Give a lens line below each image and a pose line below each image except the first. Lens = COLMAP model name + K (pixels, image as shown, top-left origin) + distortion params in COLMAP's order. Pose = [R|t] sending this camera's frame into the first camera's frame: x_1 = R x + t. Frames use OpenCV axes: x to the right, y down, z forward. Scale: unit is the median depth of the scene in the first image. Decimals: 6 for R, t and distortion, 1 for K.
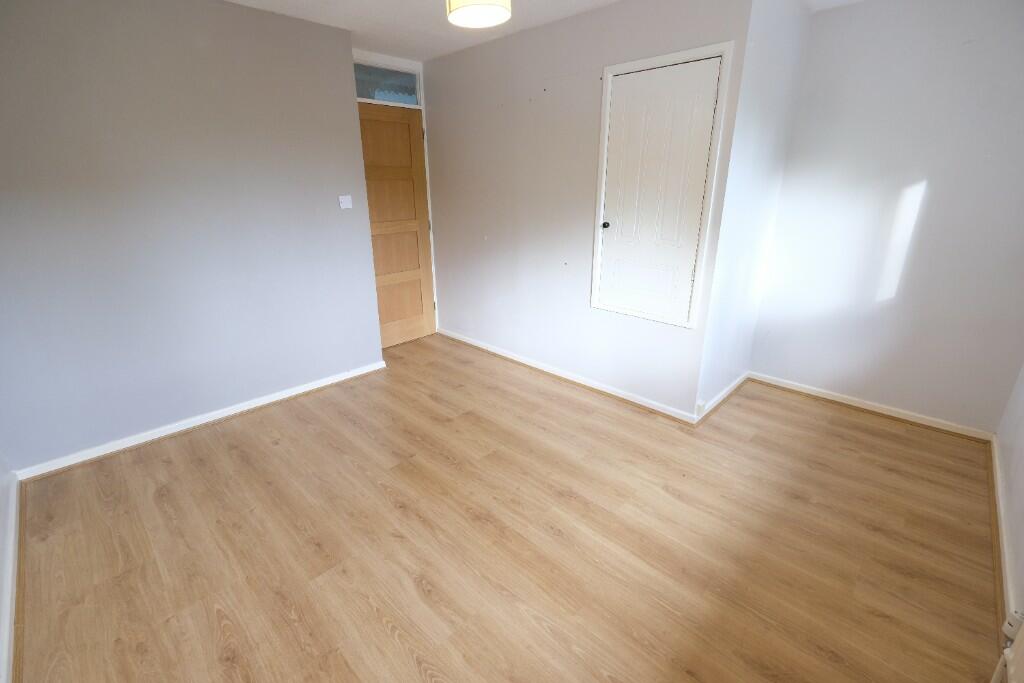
lens RADIAL K [[444.0, 0, 512.6], [0, 444.0, 340.8], [0, 0, 1]] dist [-0.003446, 0.000237]
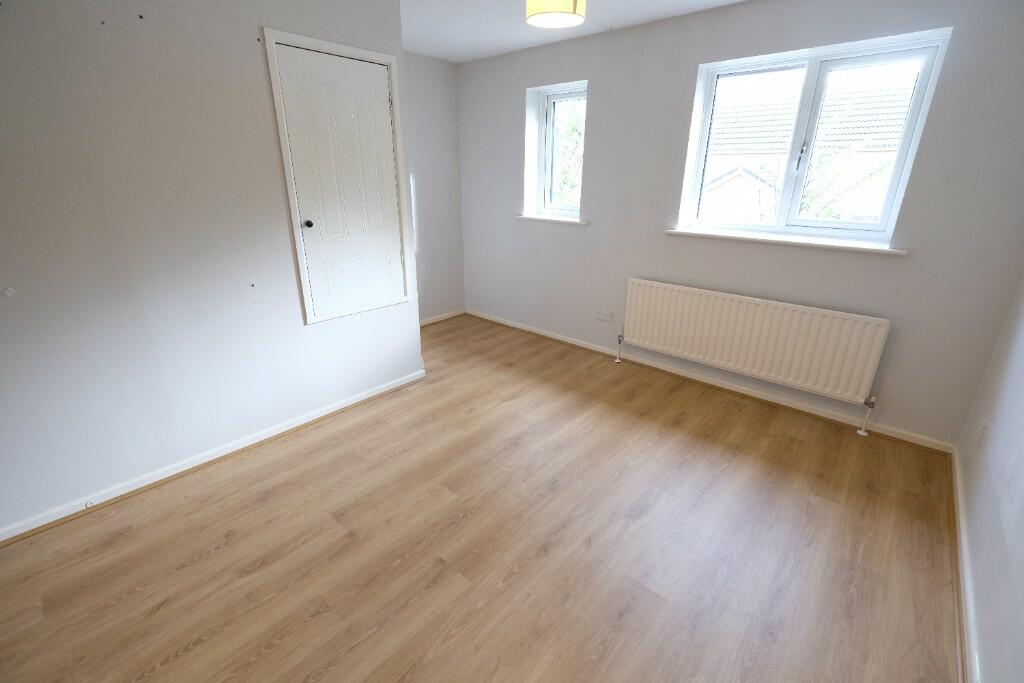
lens RADIAL K [[444.0, 0, 511.6], [0, 444.0, 339.4], [0, 0, 1]] dist [-0.003446, 0.000237]
pose [[-0.045988, -0.341057, 0.938917, -0.755882], [0.327647, 0.882765, 0.336708, -0.248144], [-0.943680, 0.323118, 0.071149, 0.710609]]
